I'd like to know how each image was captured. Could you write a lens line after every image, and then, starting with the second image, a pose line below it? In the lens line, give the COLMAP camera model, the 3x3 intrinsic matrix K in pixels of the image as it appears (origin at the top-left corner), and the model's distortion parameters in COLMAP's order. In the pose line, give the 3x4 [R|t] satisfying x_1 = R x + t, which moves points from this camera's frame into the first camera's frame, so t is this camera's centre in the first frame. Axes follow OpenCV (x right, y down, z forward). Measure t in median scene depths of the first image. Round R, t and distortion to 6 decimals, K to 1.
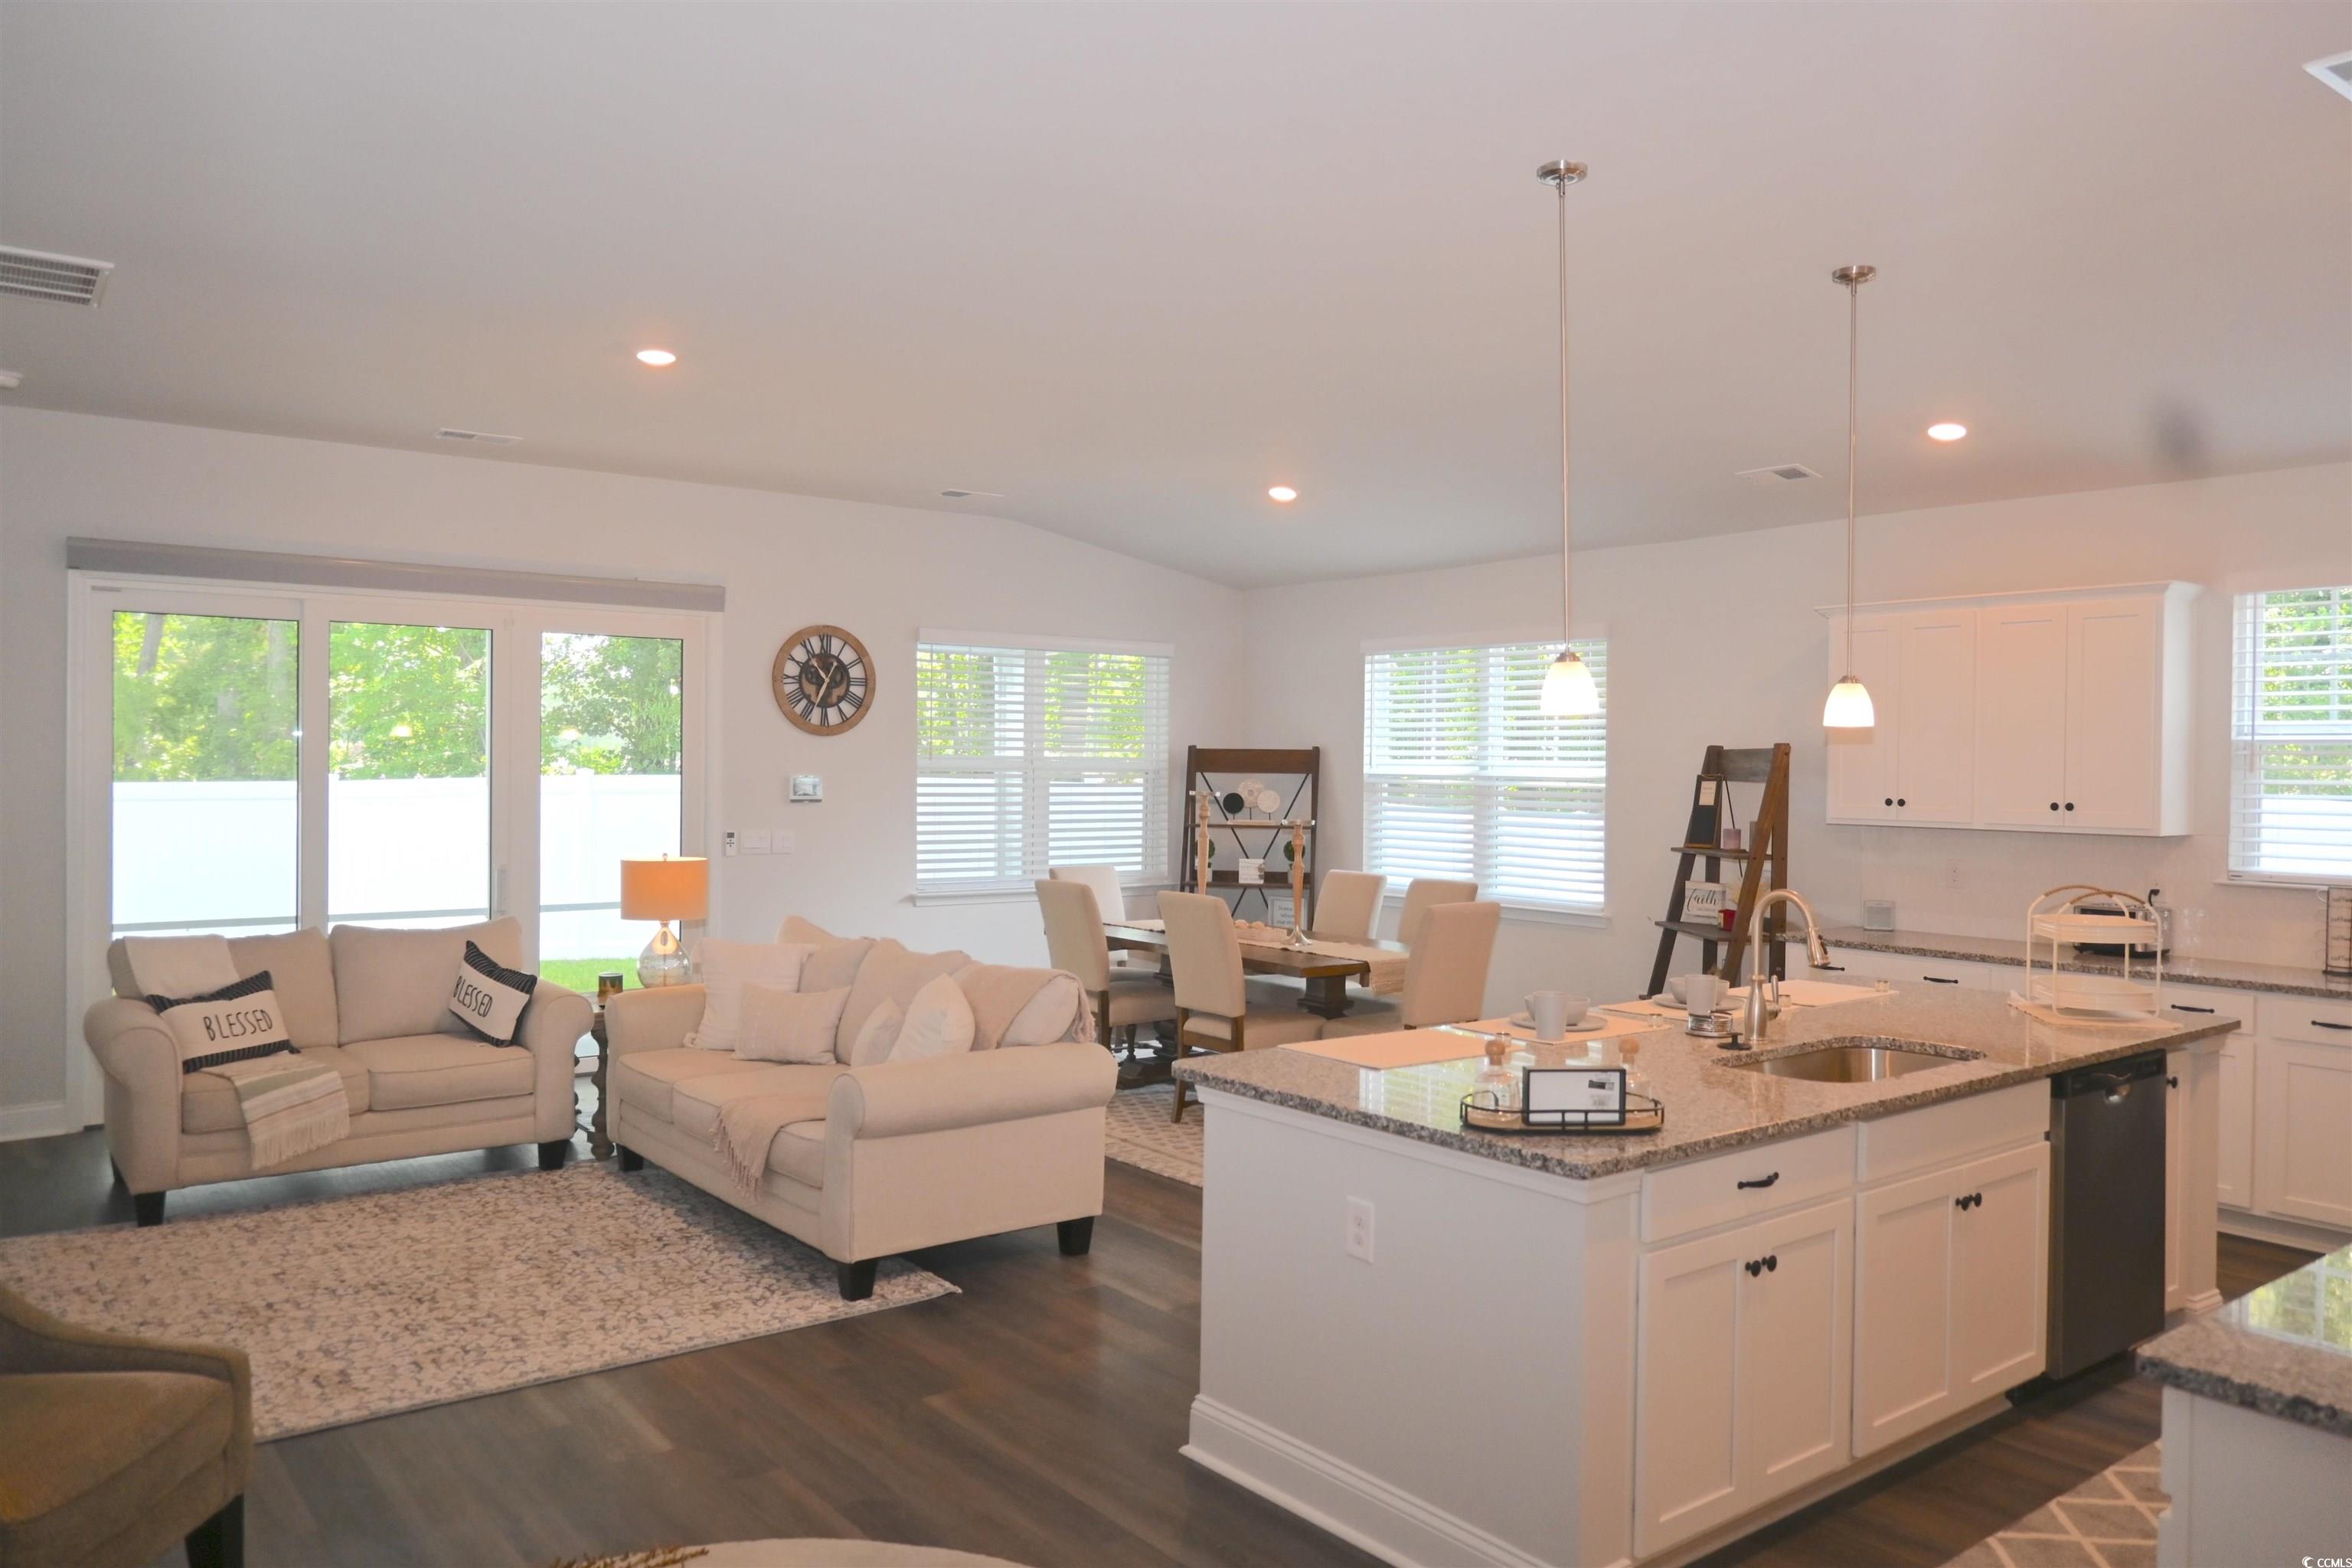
lens RADIAL K [[1656.8, 0, 1185.3], [0, 1656.8, 781.0], [0, 0, 1]] dist [-0.005067, -0.000056]
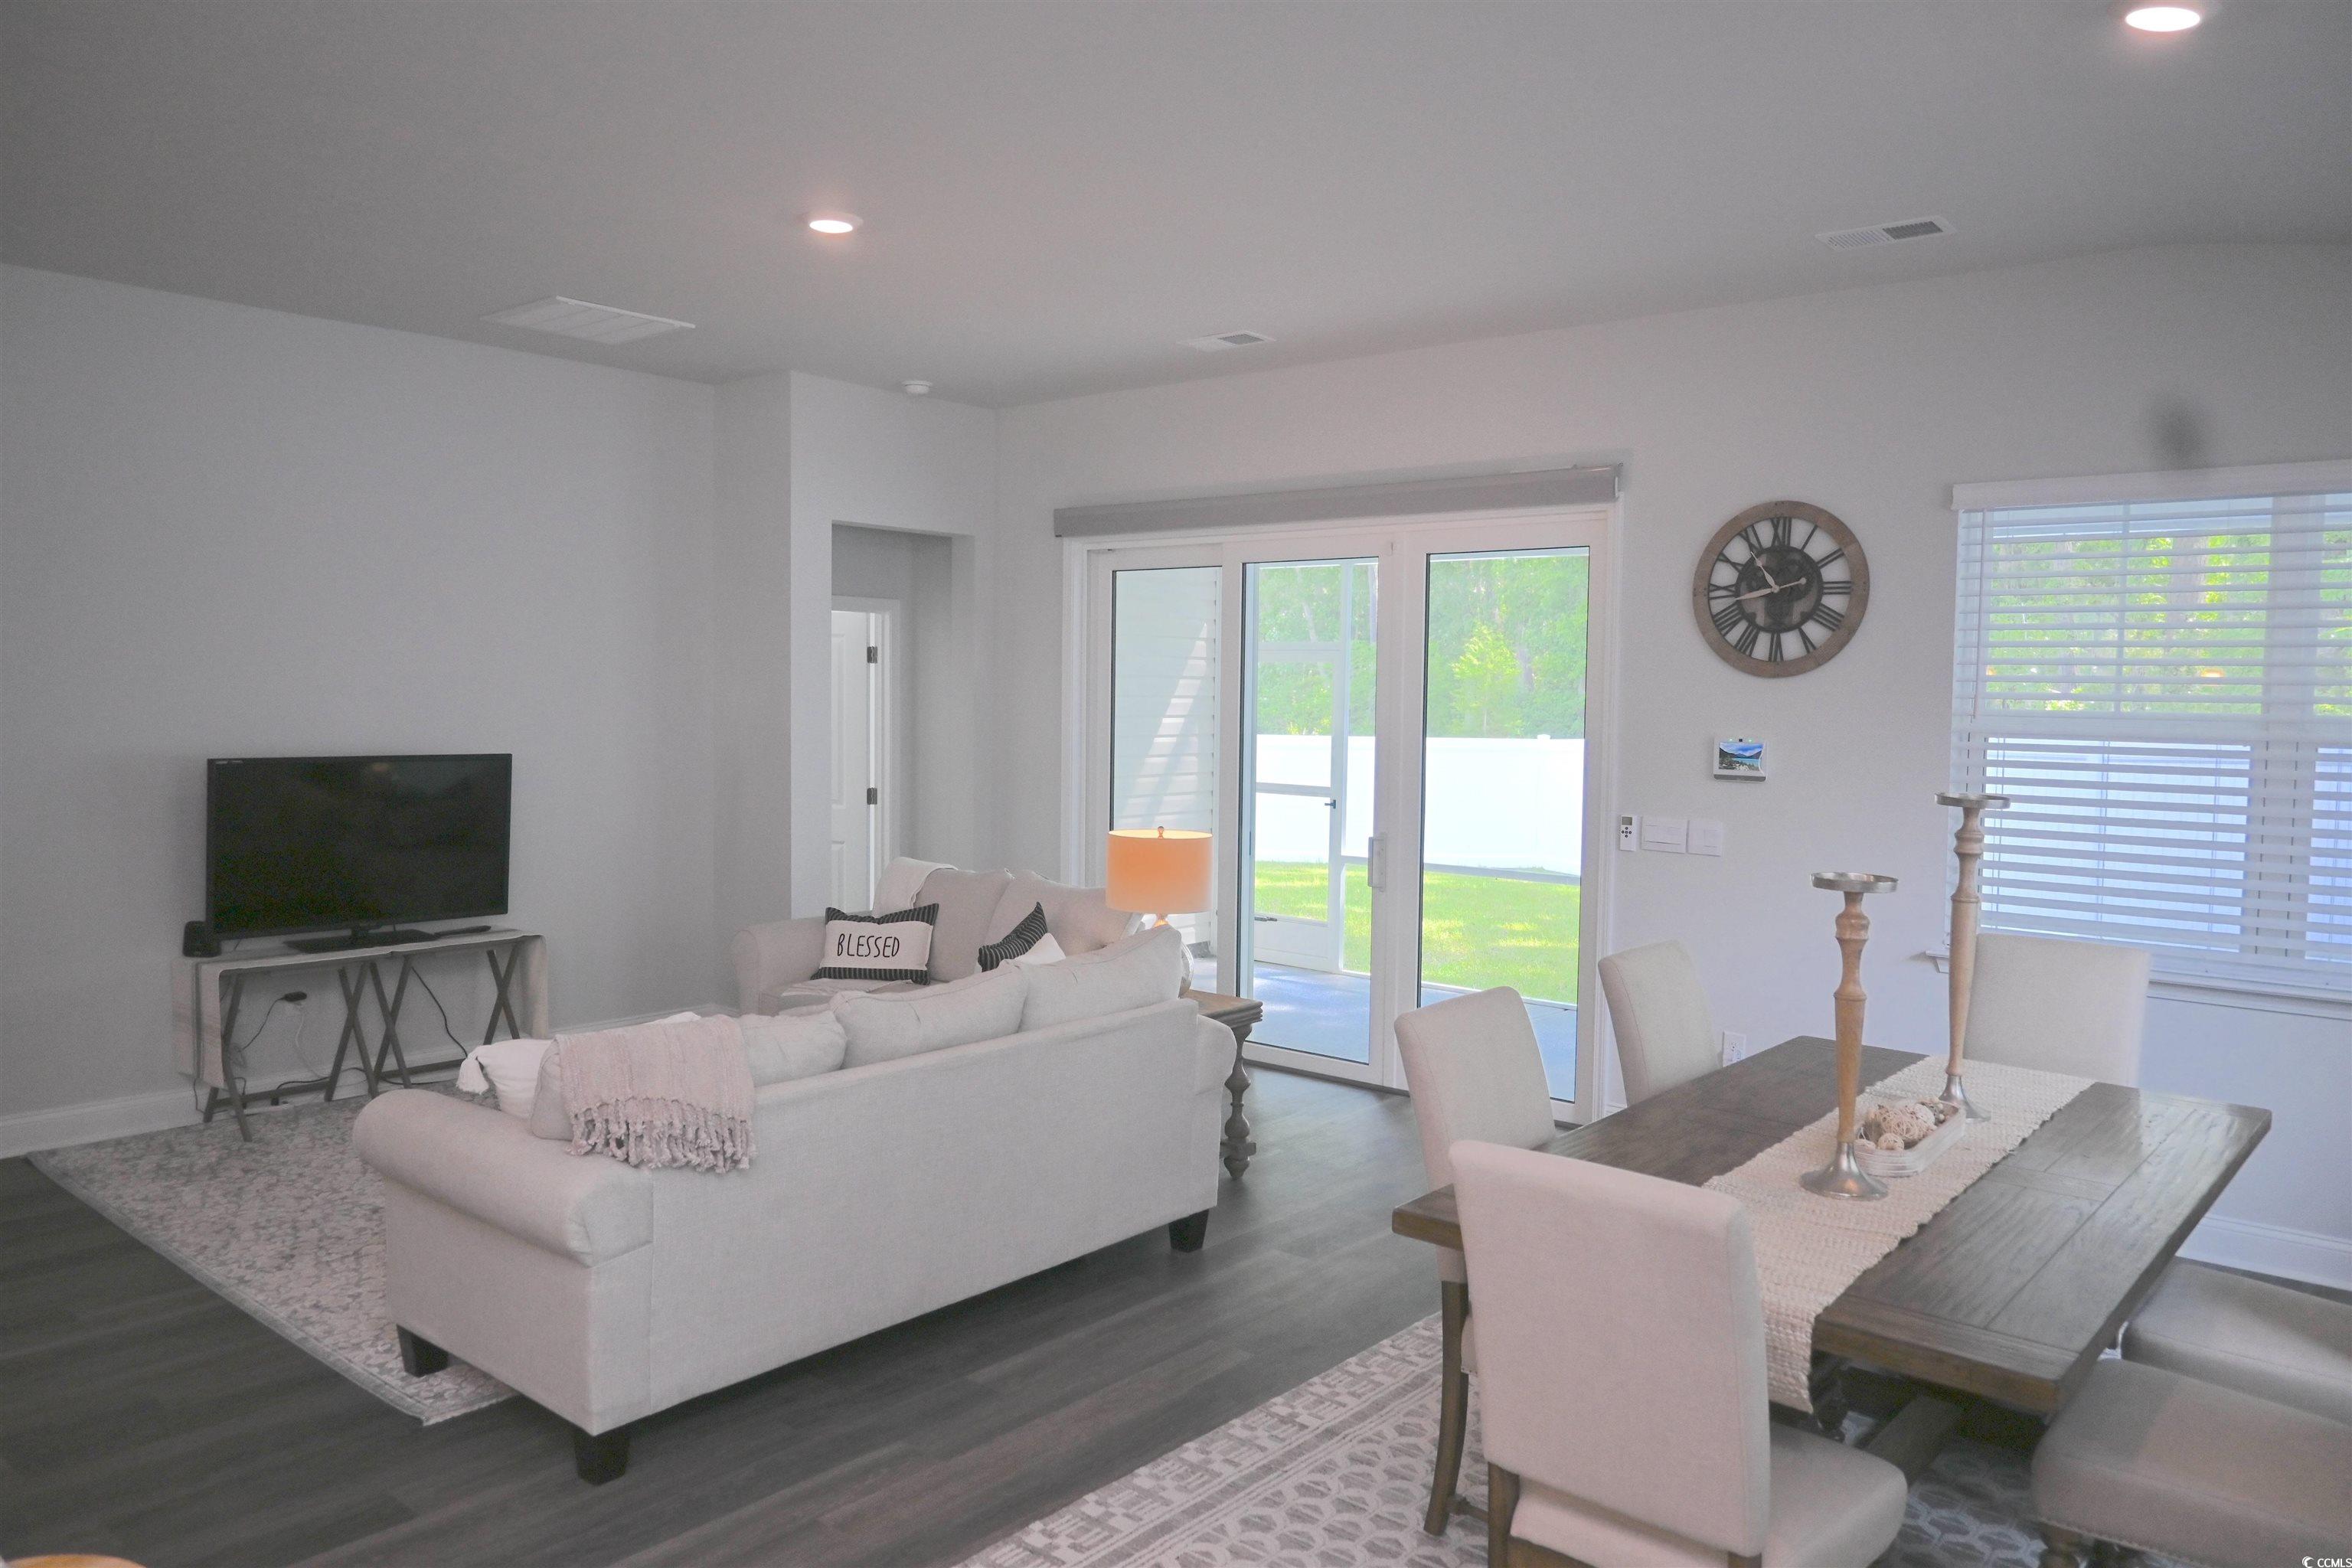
lens RADIAL K [[1649.3, 0, 1184.0], [0, 1649.3, 779.5], [0, 0, 1]] dist [-0.010003, 0.005370]
pose [[0.207261, 0.049530, -0.977031, 0.471815], [-0.023208, 0.998685, 0.045705, -0.015768], [0.978010, 0.013202, 0.208138, 0.867626]]
